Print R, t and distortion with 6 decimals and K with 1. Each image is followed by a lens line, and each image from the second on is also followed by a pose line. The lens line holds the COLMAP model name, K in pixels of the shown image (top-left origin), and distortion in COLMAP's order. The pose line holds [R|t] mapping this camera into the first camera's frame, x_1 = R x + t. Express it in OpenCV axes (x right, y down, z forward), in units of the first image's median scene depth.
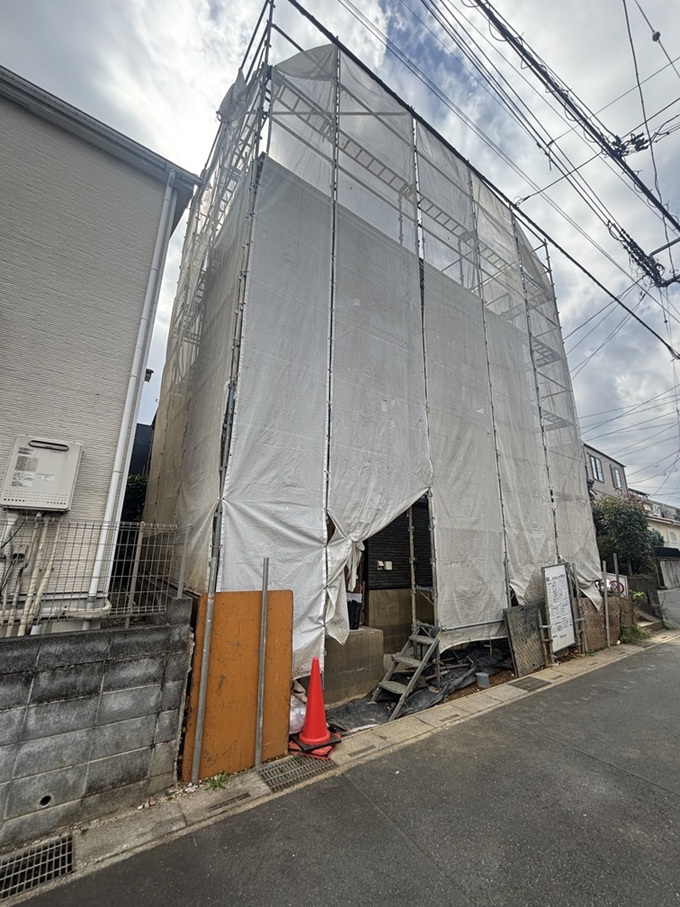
lens RADIAL K [[366.3, 0, 336.1], [0, 366.3, 453.6], [0, 0, 1]] dist [0.003851, 0.000008]
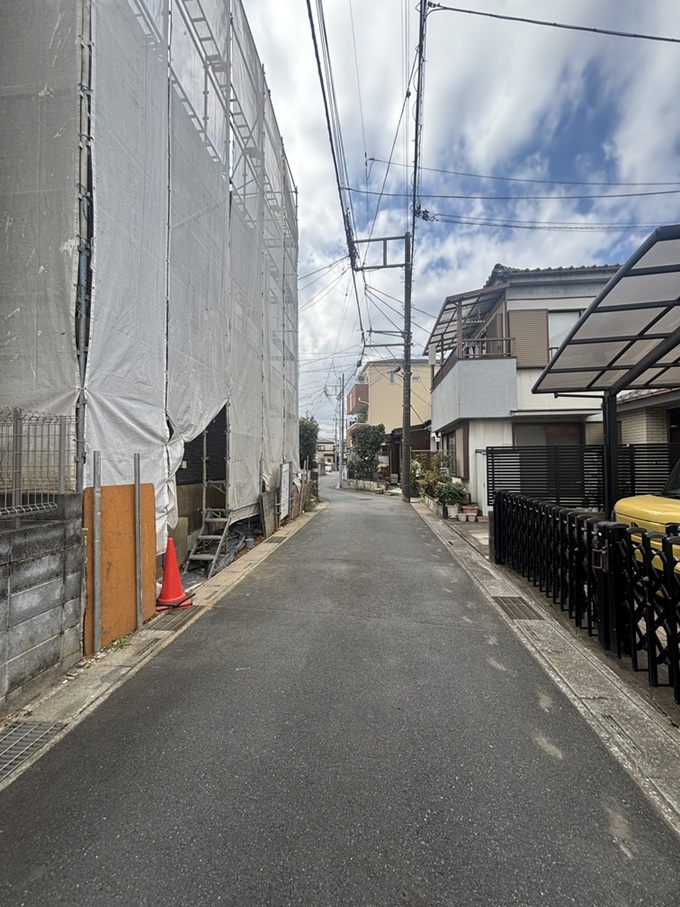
lens RADIAL K [[366.3, 0, 342.6], [0, 366.3, 454.0], [0, 0, 1]] dist [0.003851, 0.000008]
pose [[0.655907, -0.002390, 0.754838, -0.555735], [-0.180675, 0.970430, 0.160068, 0.021753], [-0.732900, -0.241370, 0.636080, -0.053604]]
